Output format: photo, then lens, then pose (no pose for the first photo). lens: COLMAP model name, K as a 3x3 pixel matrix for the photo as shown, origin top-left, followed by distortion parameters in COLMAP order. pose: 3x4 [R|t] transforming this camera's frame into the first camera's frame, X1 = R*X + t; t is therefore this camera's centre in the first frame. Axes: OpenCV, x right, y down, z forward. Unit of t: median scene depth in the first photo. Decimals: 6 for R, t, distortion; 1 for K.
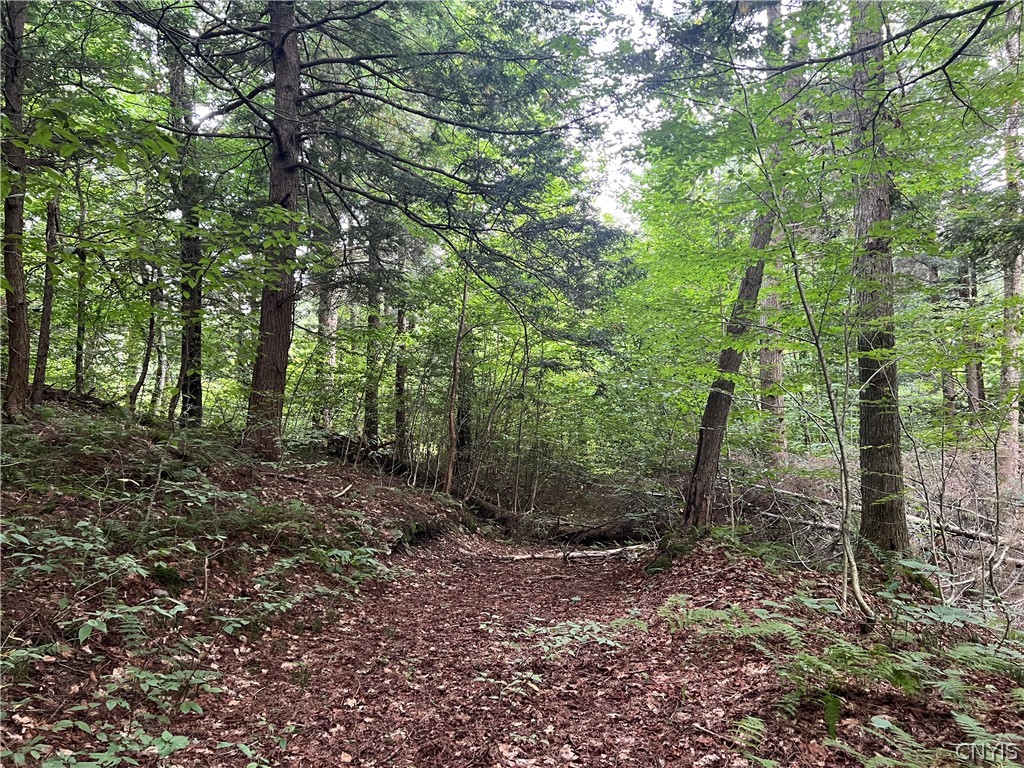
lens RADIAL K [[775.4, 0, 511.5], [0, 775.4, 385.1], [0, 0, 1]] dist [-0.001015, -0.001726]
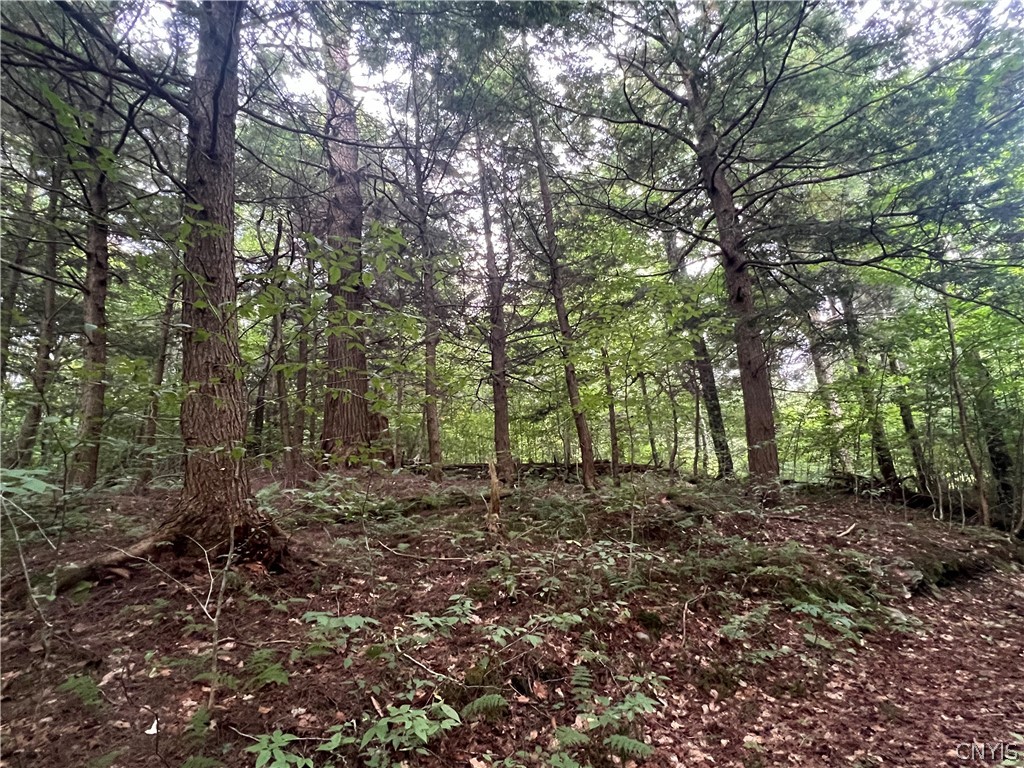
lens RADIAL K [[523.1, 0, 513.5], [0, 523.1, 382.2], [0, 0, 1]] dist [0.001528, 0.001216]
pose [[0.668393, -0.230367, -0.707236, 0.040094], [0.138503, 0.972747, -0.185955, 0.011602], [0.730800, 0.026337, 0.682084, 0.208821]]
